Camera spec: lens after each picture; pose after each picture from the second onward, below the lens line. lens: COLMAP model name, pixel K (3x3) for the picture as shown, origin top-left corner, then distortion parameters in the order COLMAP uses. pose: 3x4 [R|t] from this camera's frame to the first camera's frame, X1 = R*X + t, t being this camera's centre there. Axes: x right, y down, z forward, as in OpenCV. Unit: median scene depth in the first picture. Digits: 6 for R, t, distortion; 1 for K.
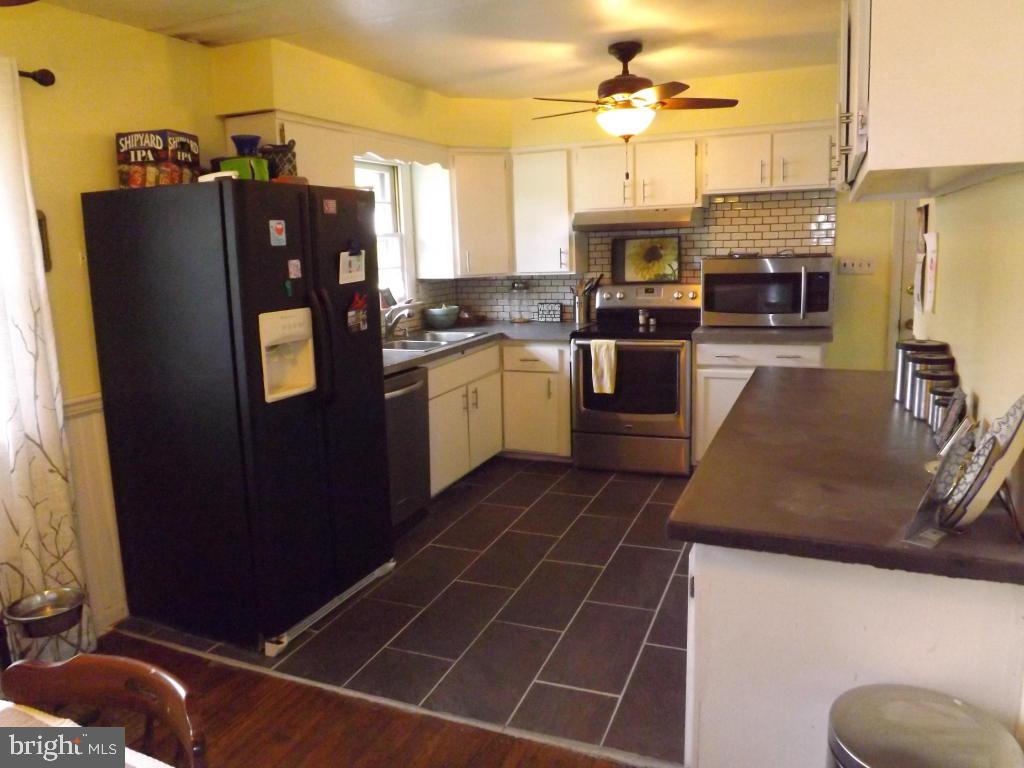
lens RADIAL K [[747.7, 0, 562.7], [0, 747.7, 397.9], [0, 0, 1]] dist [0.029818, -0.002905]
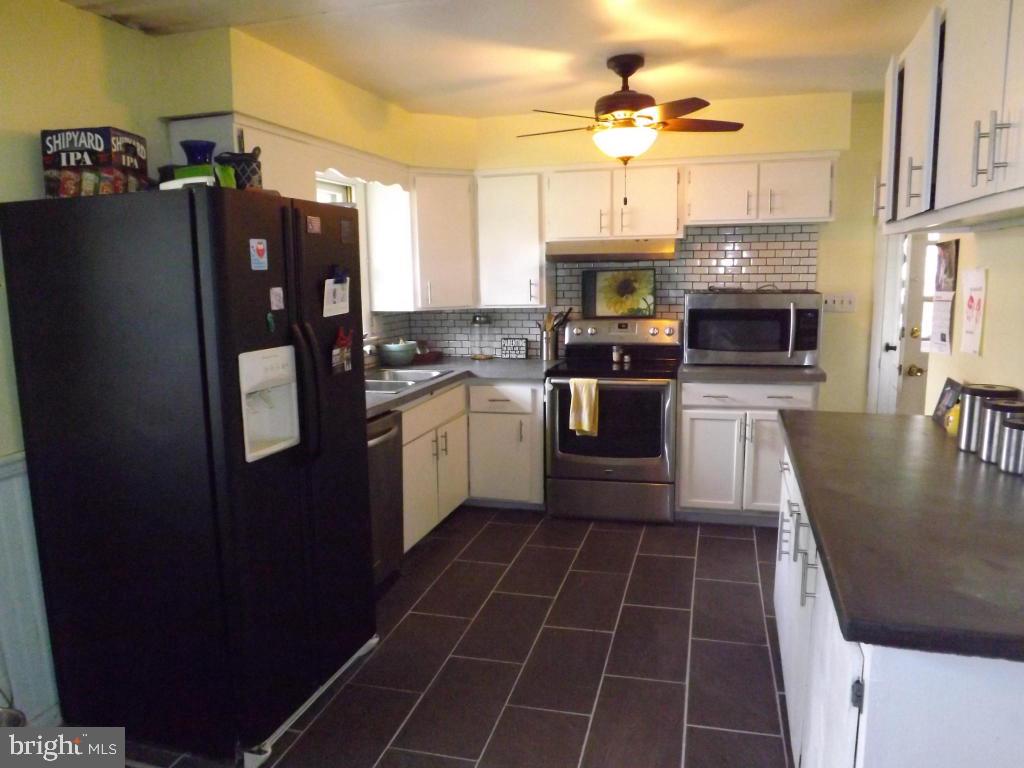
lens RADIAL K [[707.4, 0, 513.6], [0, 707.4, 423.3], [0, 0, 1]] dist [0.002244, 0.002934]
pose [[0.993213, -0.008490, 0.115997, -0.137808], [0.008695, 0.999961, -0.001258, -0.022801], [-0.115982, 0.002258, 0.993249, 0.143562]]
